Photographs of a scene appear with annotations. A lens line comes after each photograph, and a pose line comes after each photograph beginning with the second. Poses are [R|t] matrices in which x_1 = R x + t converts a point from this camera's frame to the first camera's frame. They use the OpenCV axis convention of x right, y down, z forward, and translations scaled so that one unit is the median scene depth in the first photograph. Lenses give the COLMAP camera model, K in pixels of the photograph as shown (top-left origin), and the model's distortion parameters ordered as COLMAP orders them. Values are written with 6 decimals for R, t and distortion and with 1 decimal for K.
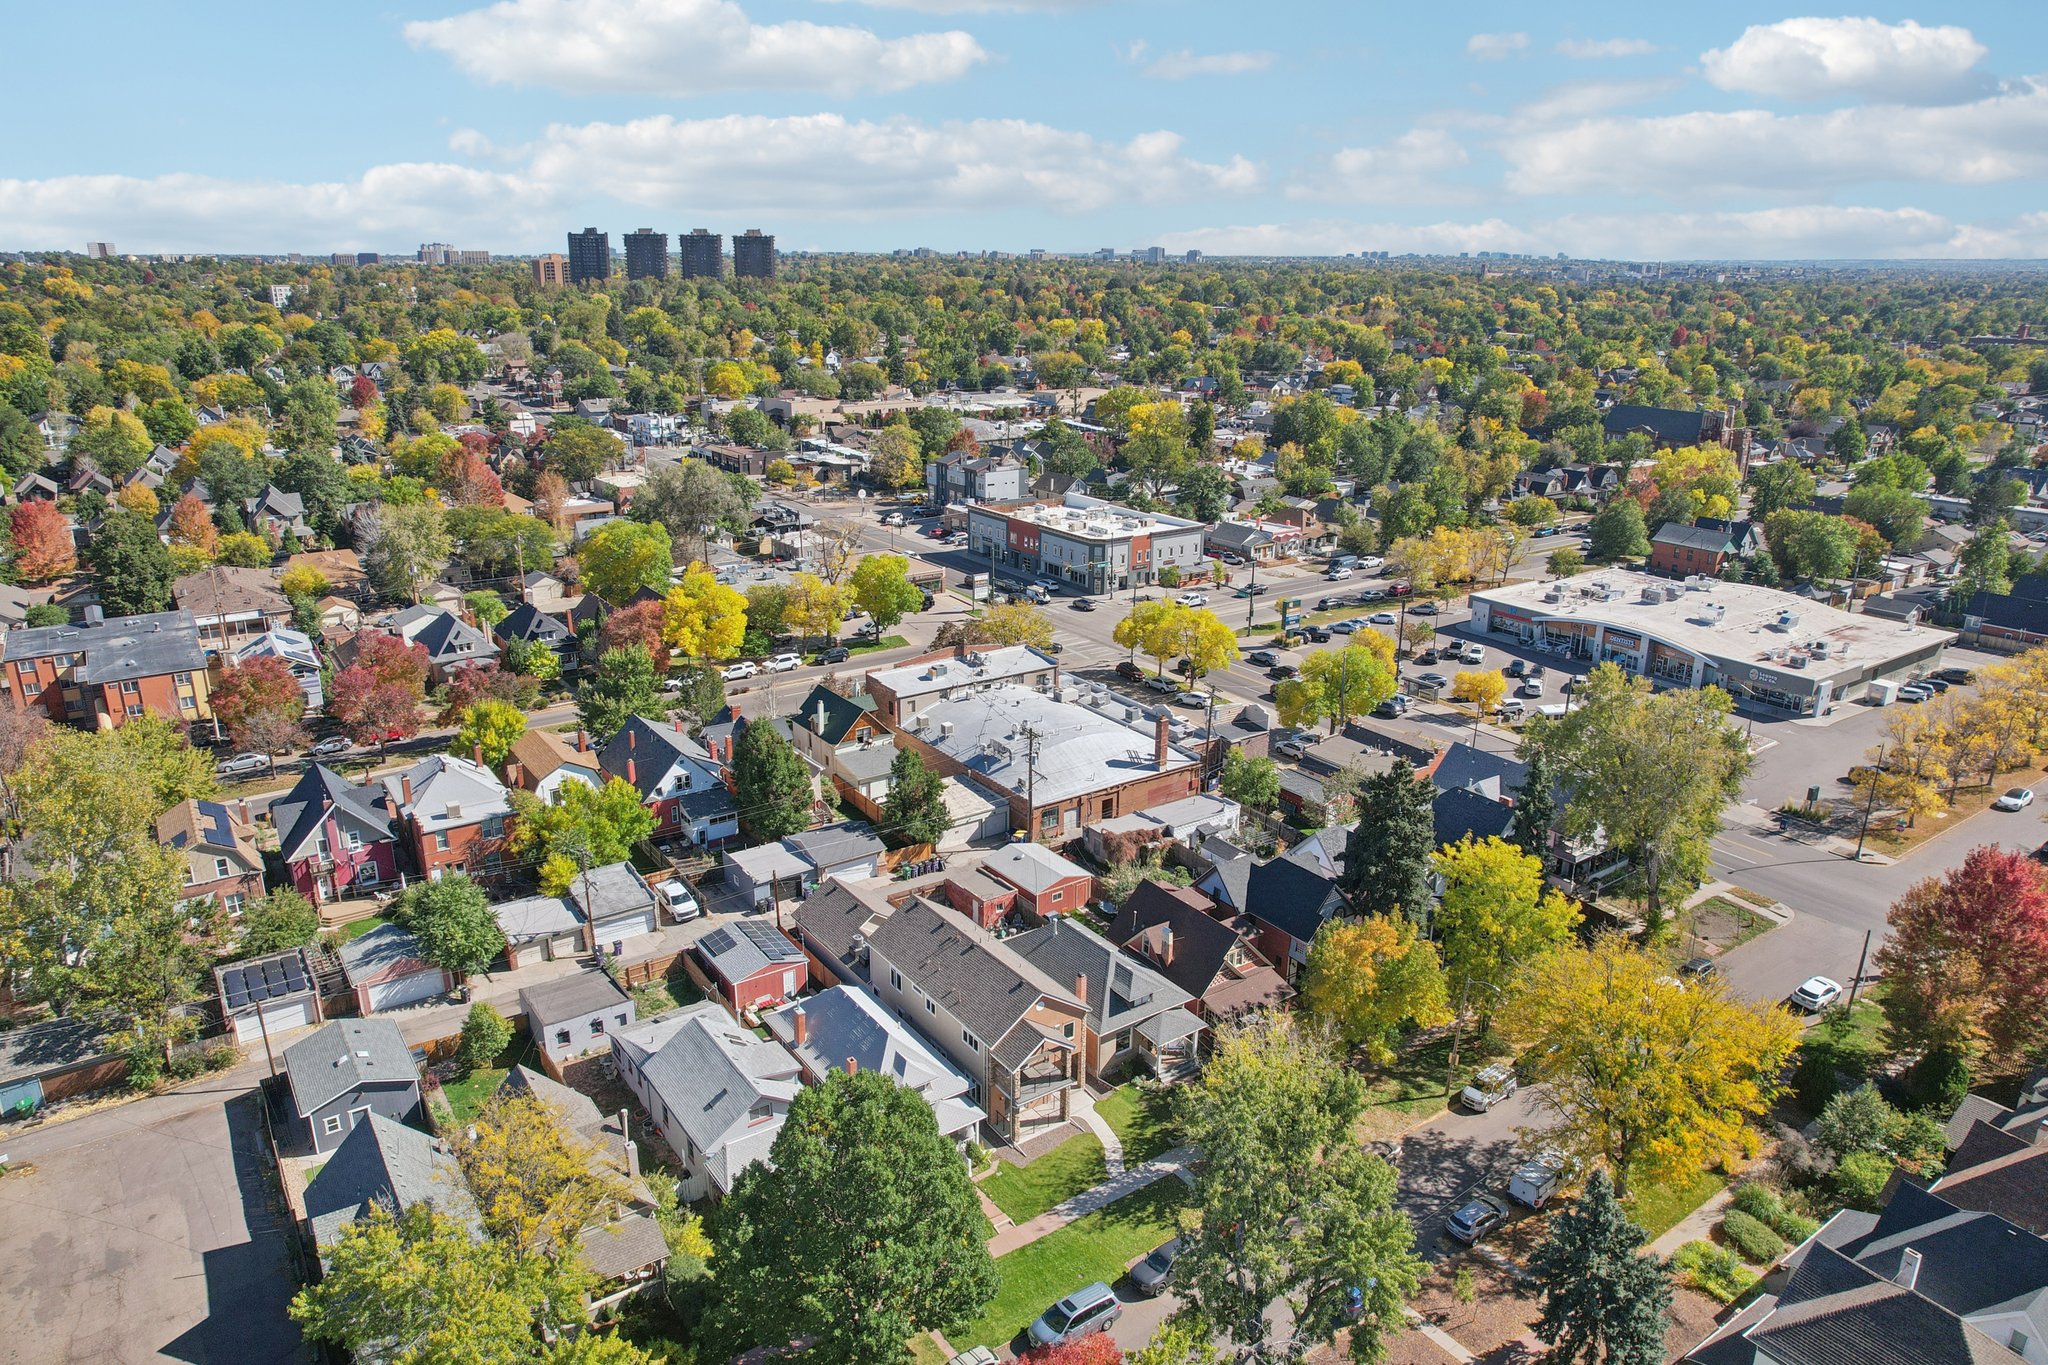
lens RADIAL K [[1313.6, 0, 1026.3], [0, 1313.6, 686.0], [0, 0, 1]] dist [-0.061983, 0.046939]
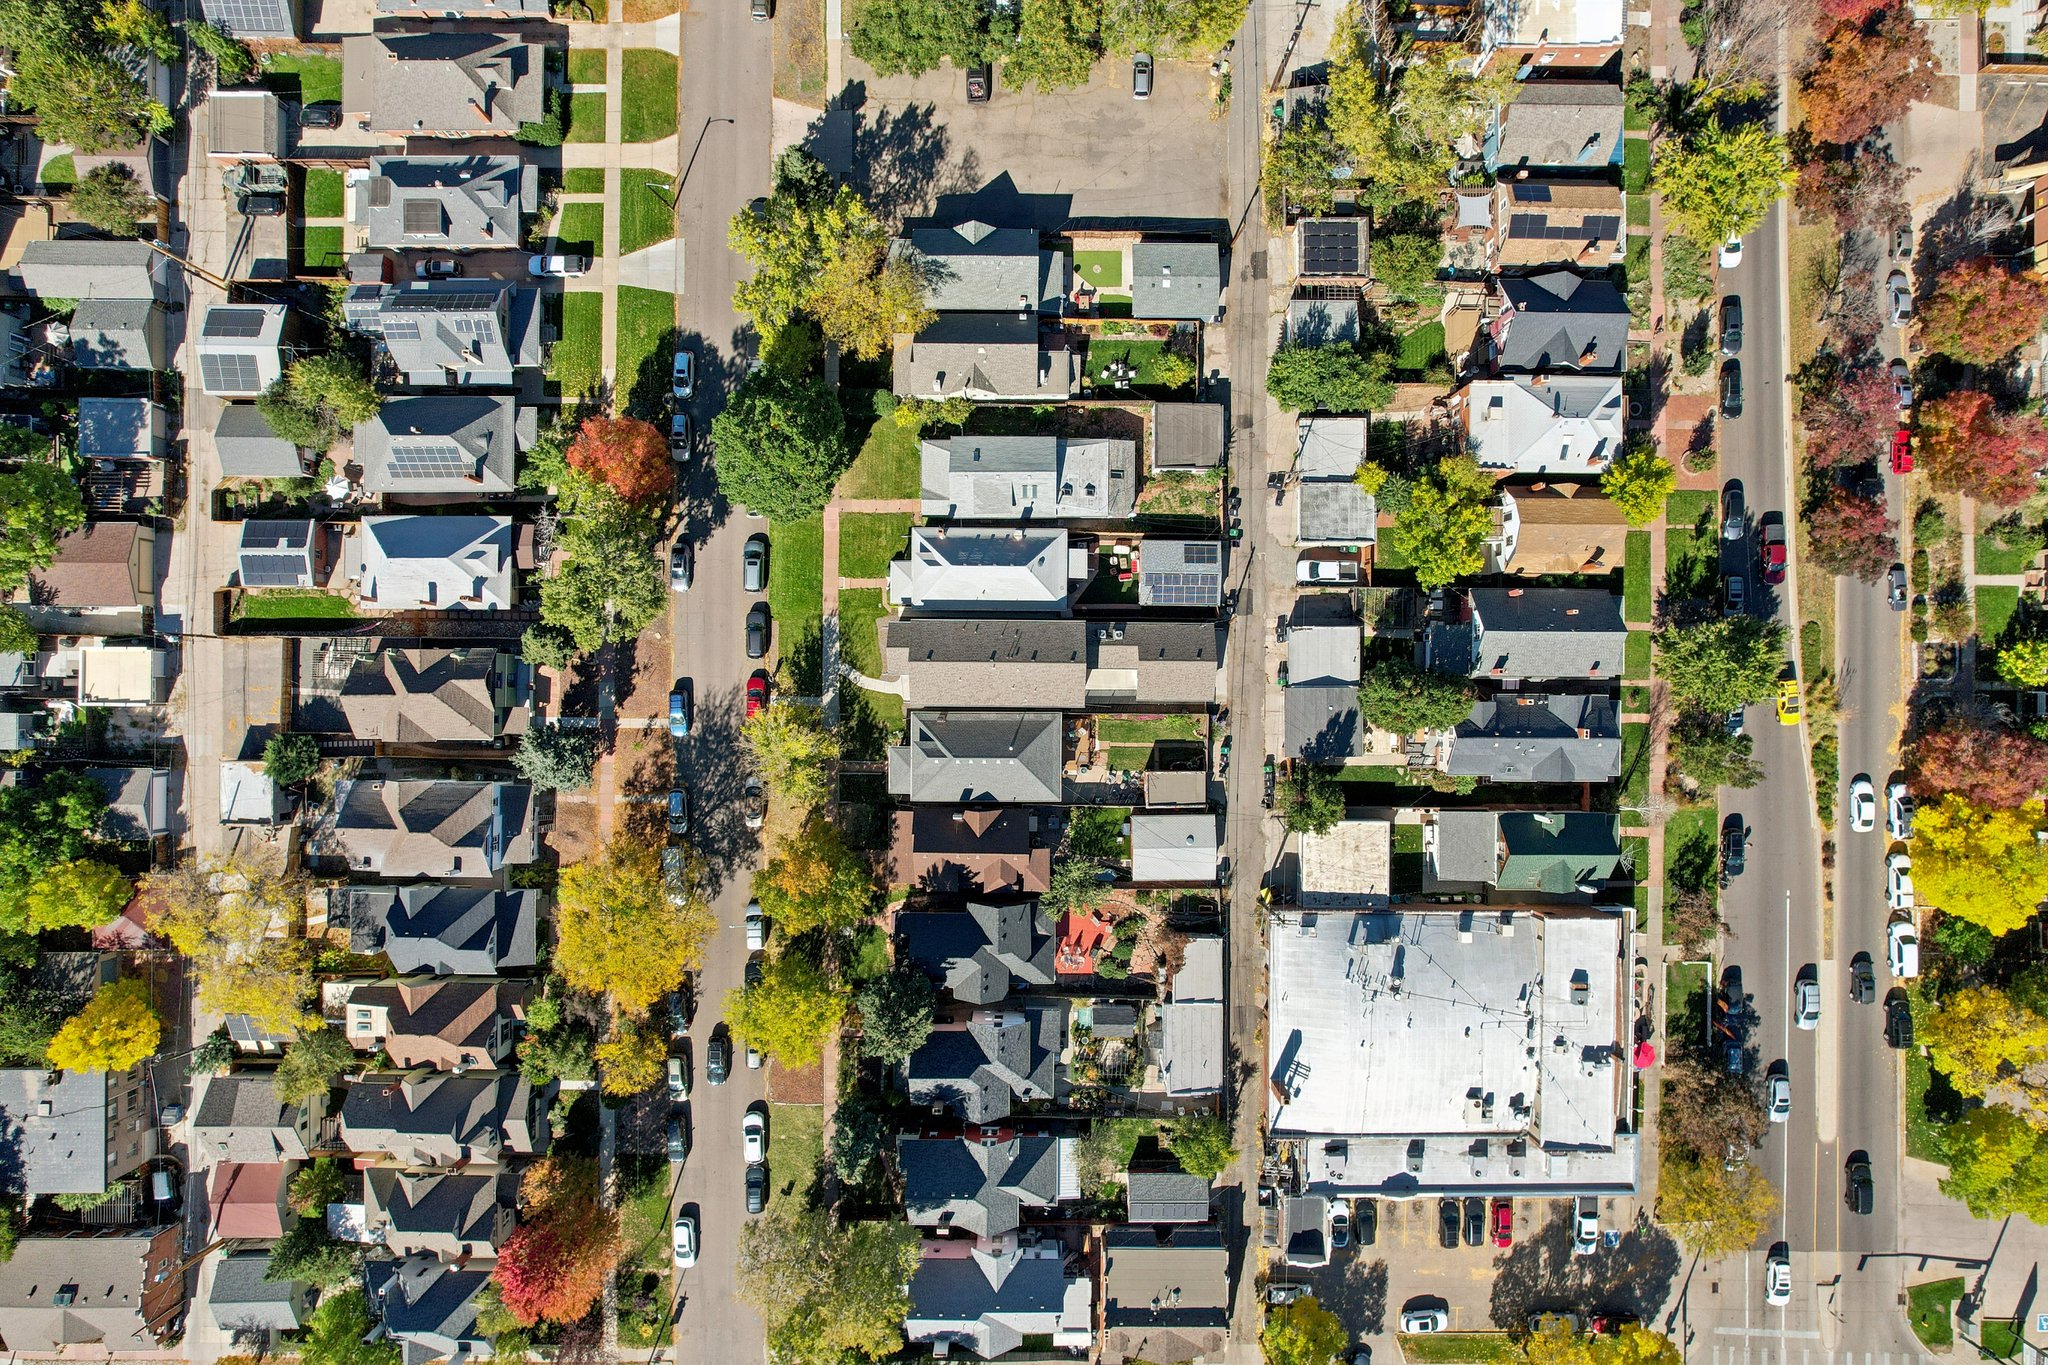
lens RADIAL K [[1313.1, 0, 1024.0], [0, 1313.1, 682.5], [0, 0, 1]] dist [-0.074912, 0.067469]
pose [[-0.580664, 0.813997, -0.015393, -0.013929], [-0.263570, -0.170062, 0.949531, -0.770494], [0.770298, 0.555416, 0.313295, 0.431406]]
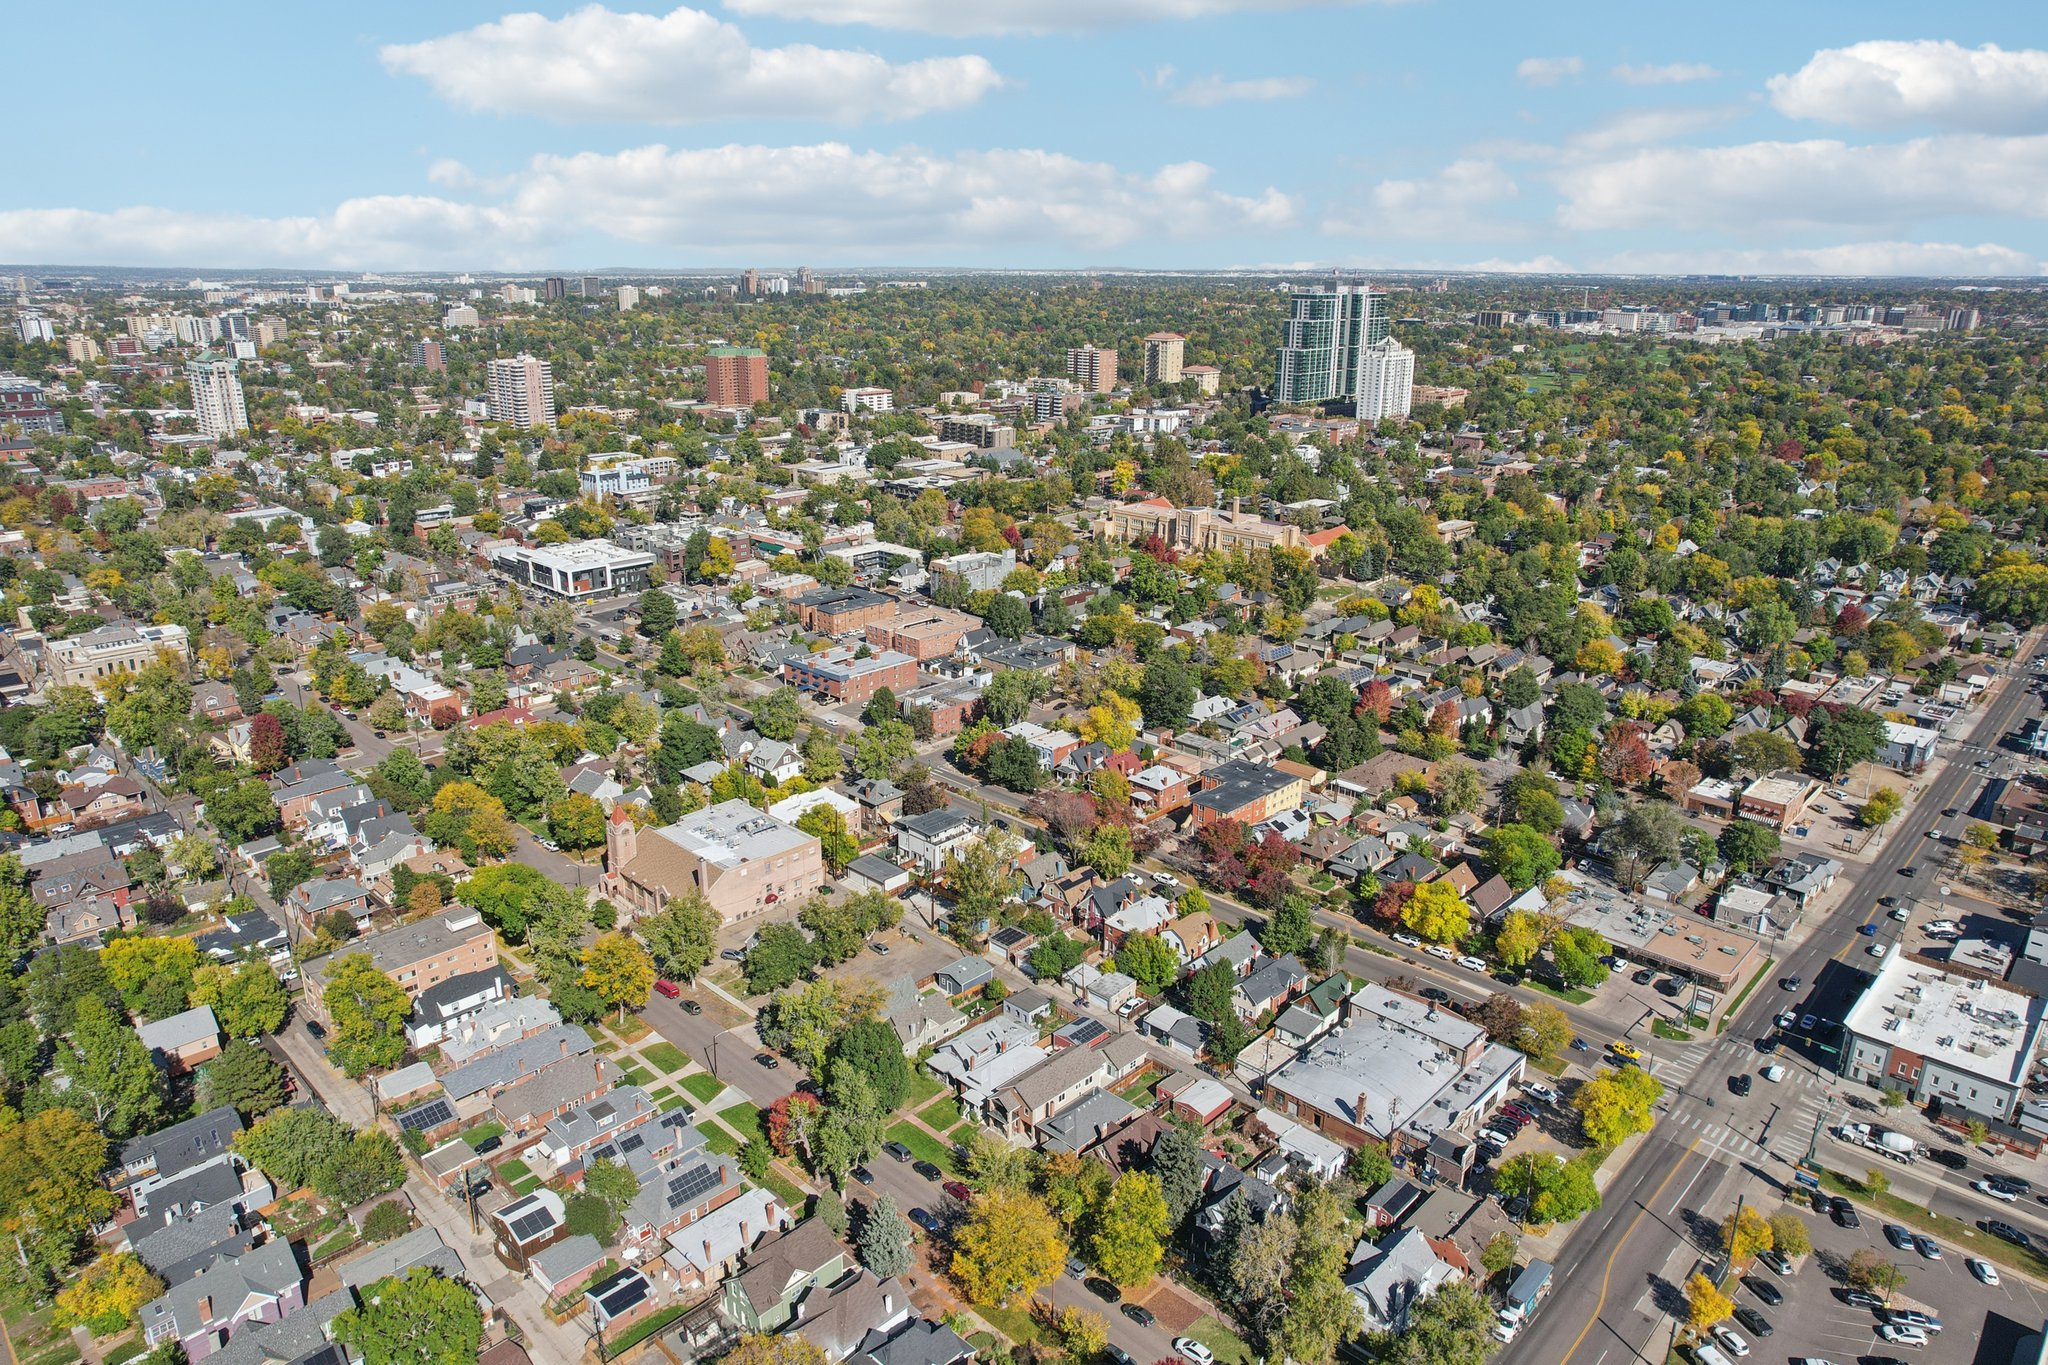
lens RADIAL K [[1313.6, 0, 1026.3], [0, 1313.6, 686.0], [0, 0, 1]] dist [-0.061983, 0.046939]
pose [[0.194489, 0.296332, -0.935073, 1.350344], [-0.312408, 0.922349, 0.227321, -0.658213], [0.929825, 0.247913, 0.271963, 0.117632]]
